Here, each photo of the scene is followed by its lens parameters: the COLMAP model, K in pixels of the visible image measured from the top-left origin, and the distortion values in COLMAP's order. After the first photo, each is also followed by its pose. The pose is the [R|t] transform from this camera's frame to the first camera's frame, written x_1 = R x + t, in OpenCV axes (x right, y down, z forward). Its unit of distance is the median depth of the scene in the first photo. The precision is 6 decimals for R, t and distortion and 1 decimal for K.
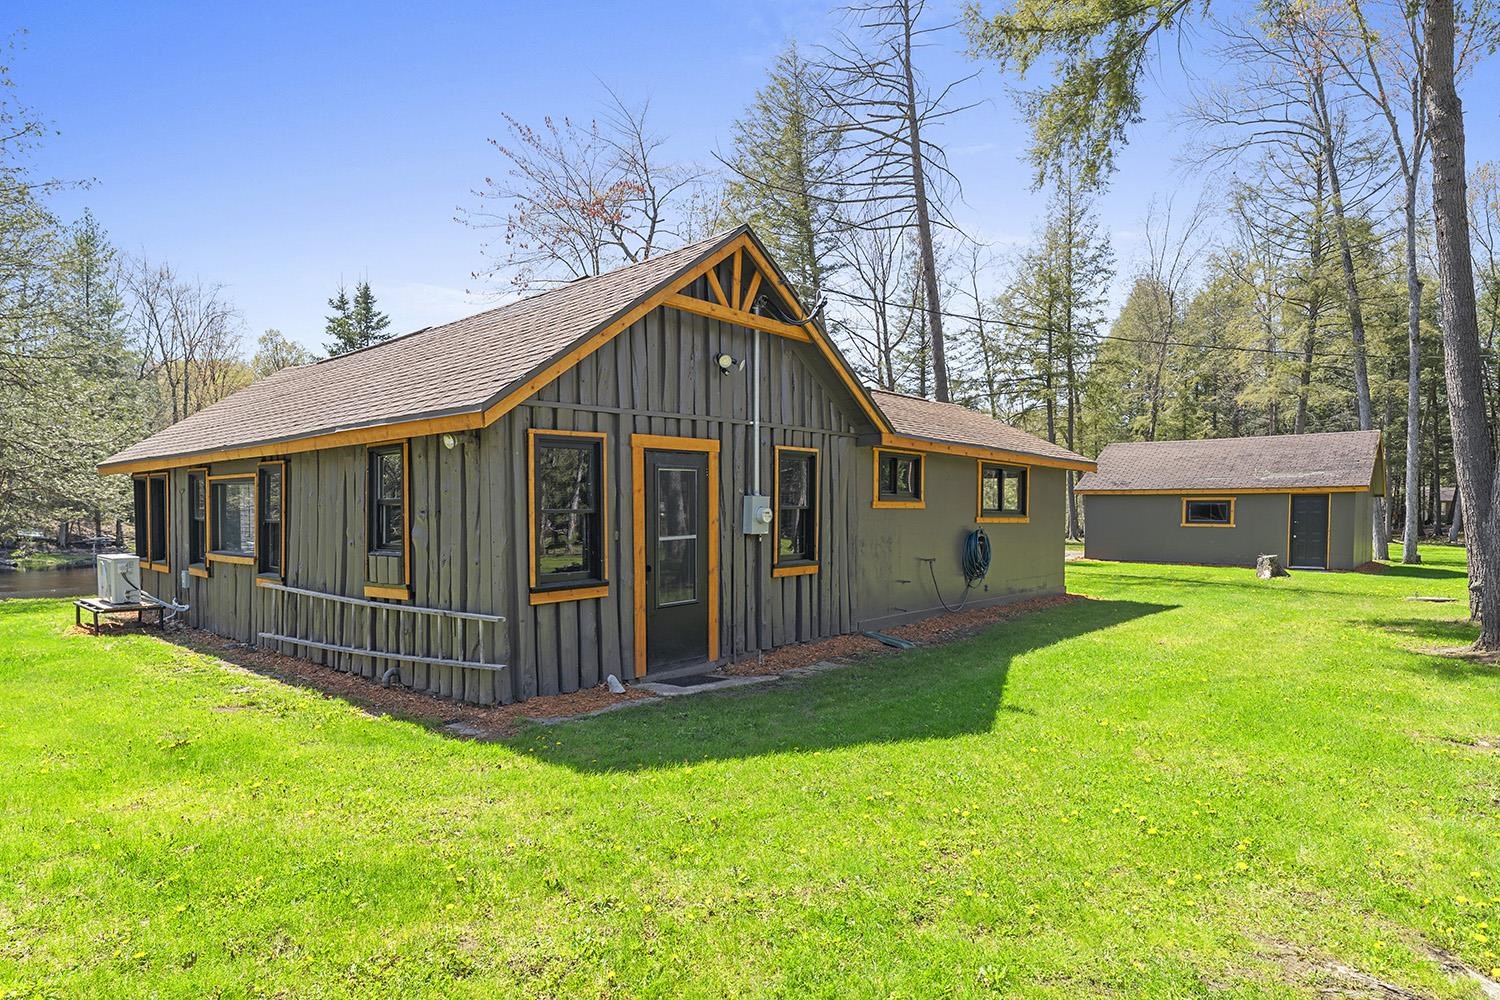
lens RADIAL K [[819.6, 0, 749.3], [0, 819.6, 544.8], [0, 0, 1]] dist [0.004565, 0.000154]
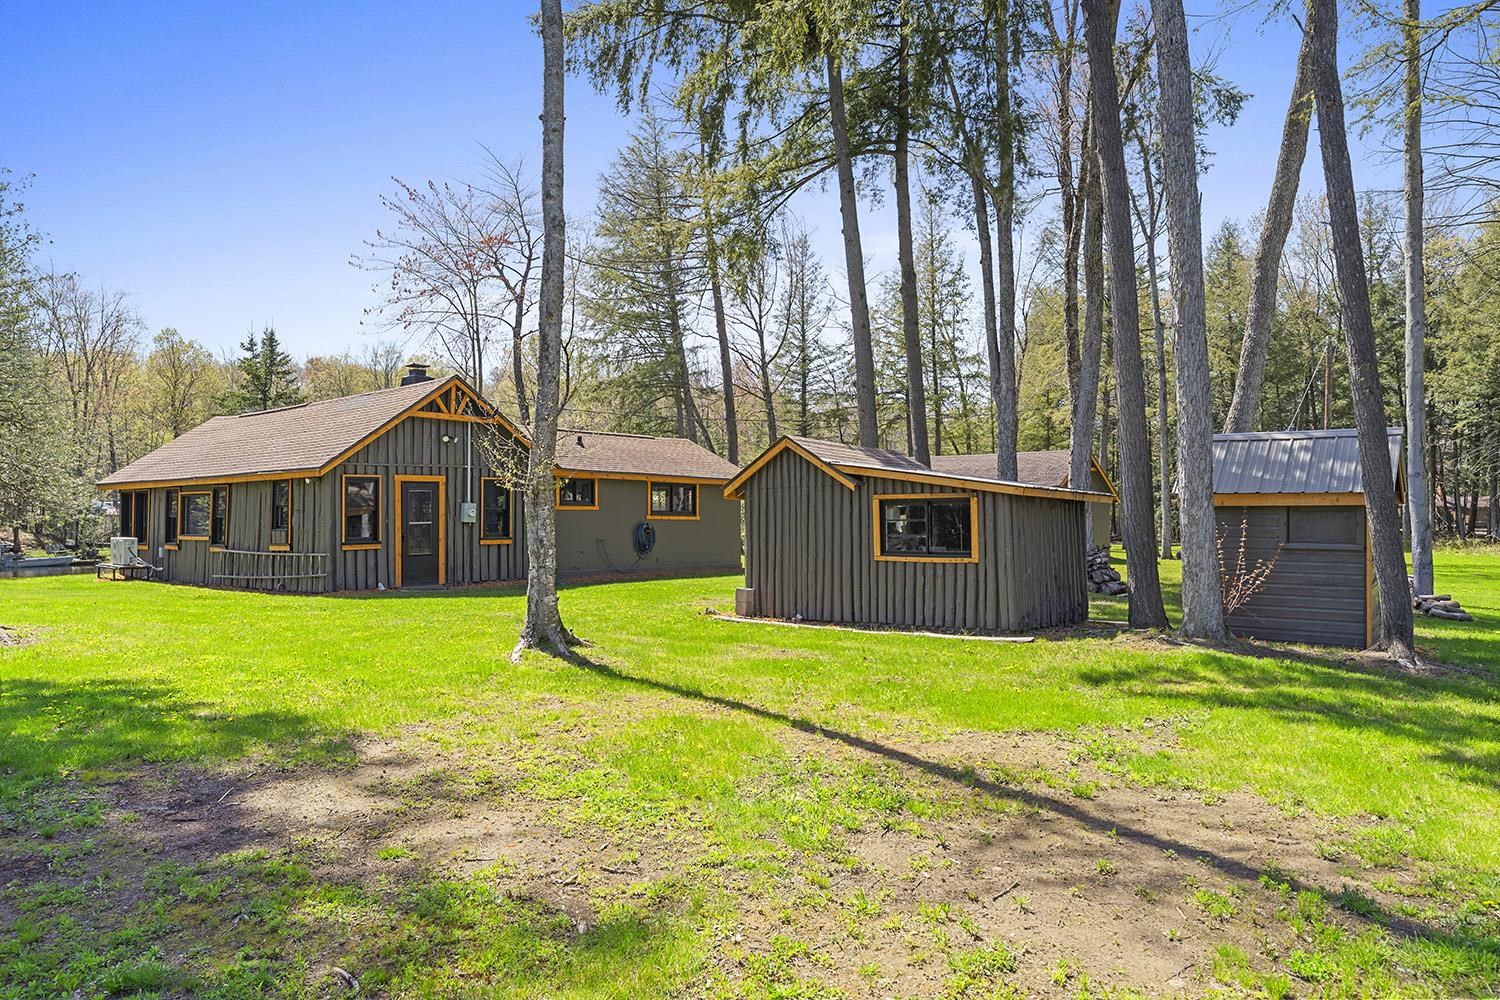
lens RADIAL K [[1004.0, 0, 750.0], [0, 1004.0, 500.0], [0, 0, 1]] dist [-0.005501, 0.036600]
pose [[0.999874, -0.001844, 0.015773, 0.608928], [0.002796, 0.998162, -0.060546, 0.077189], [-0.015632, 0.060582, 0.998041, -1.346117]]
